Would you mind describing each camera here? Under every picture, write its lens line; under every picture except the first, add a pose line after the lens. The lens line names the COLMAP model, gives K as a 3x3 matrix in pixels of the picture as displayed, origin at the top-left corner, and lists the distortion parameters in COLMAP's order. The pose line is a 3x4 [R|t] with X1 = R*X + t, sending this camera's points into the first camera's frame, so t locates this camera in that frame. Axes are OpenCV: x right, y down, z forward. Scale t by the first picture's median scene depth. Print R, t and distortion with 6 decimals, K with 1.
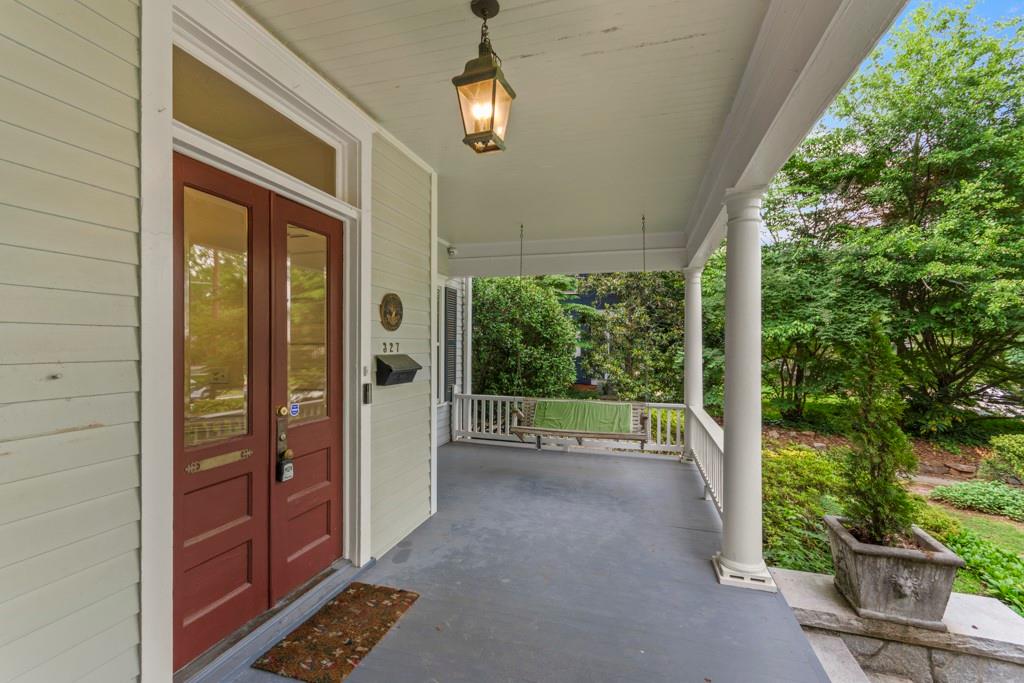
lens RADIAL K [[443.1, 0, 514.6], [0, 443.1, 344.5], [0, 0, 1]] dist [0.000025, 0.000163]
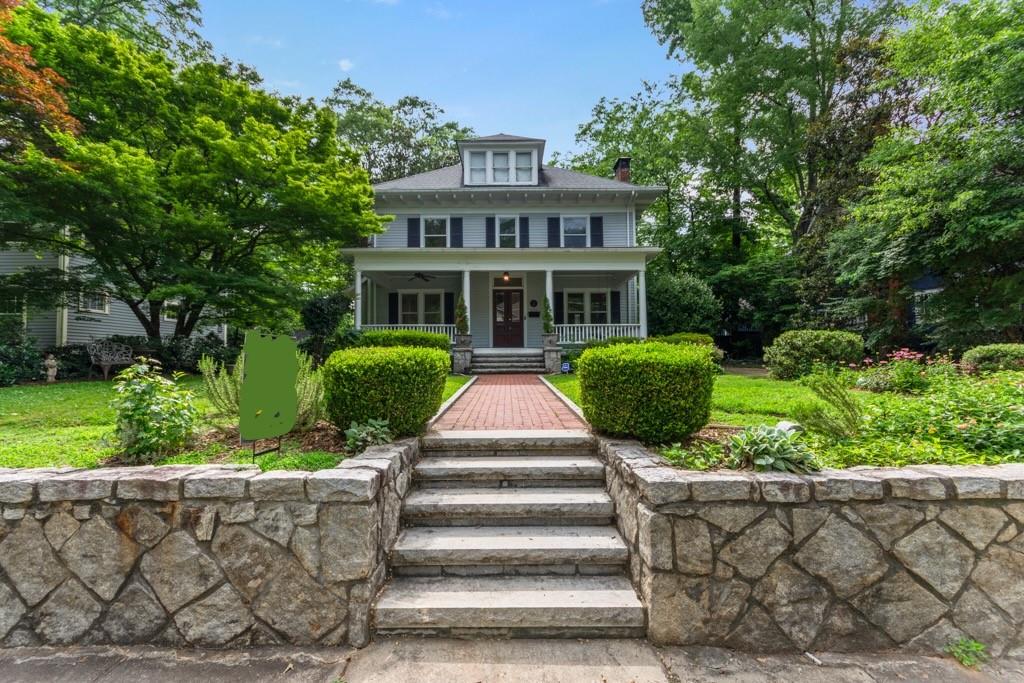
lens RADIAL K [[443.1, 0, 514.6], [0, 443.1, 344.5], [0, 0, 1]] dist [0.000025, 0.000163]
pose [[0.283082, -0.041490, -0.958198, 4.928813], [0.007986, 0.999131, -0.040903, 0.659328], [0.959063, 0.003927, 0.283167, -0.739686]]
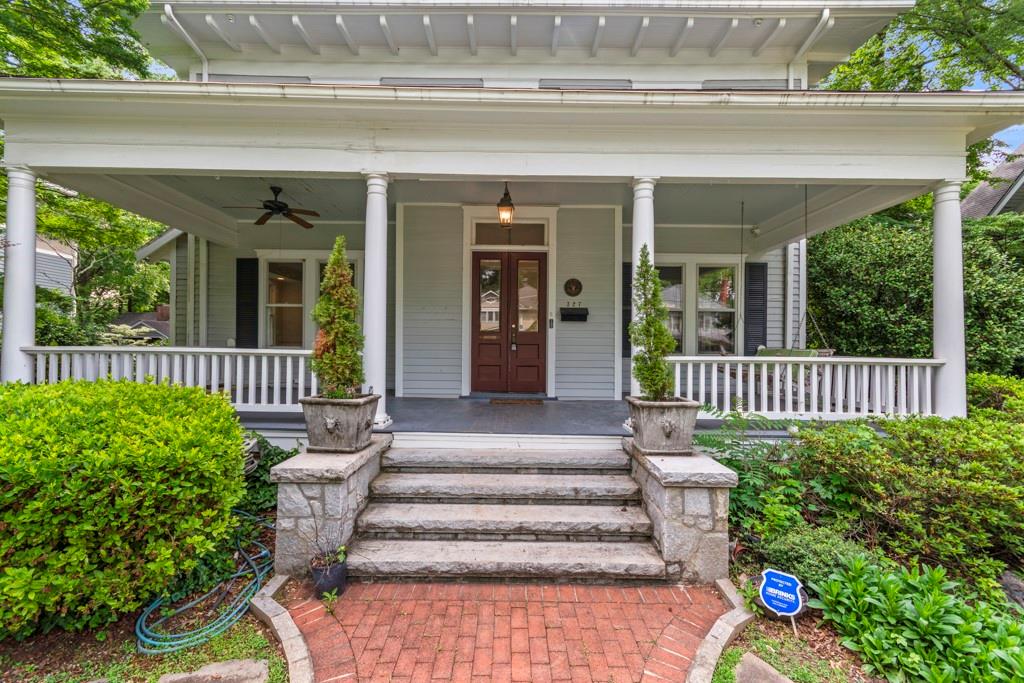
lens RADIAL K [[443.1, 0, 514.6], [0, 443.1, 344.5], [0, 0, 1]] dist [0.000025, 0.000163]
pose [[0.282836, -0.007576, -0.959138, 1.761813], [-0.009346, 0.999900, -0.010654, 0.235299], [0.959123, 0.011977, 0.282737, 0.147495]]
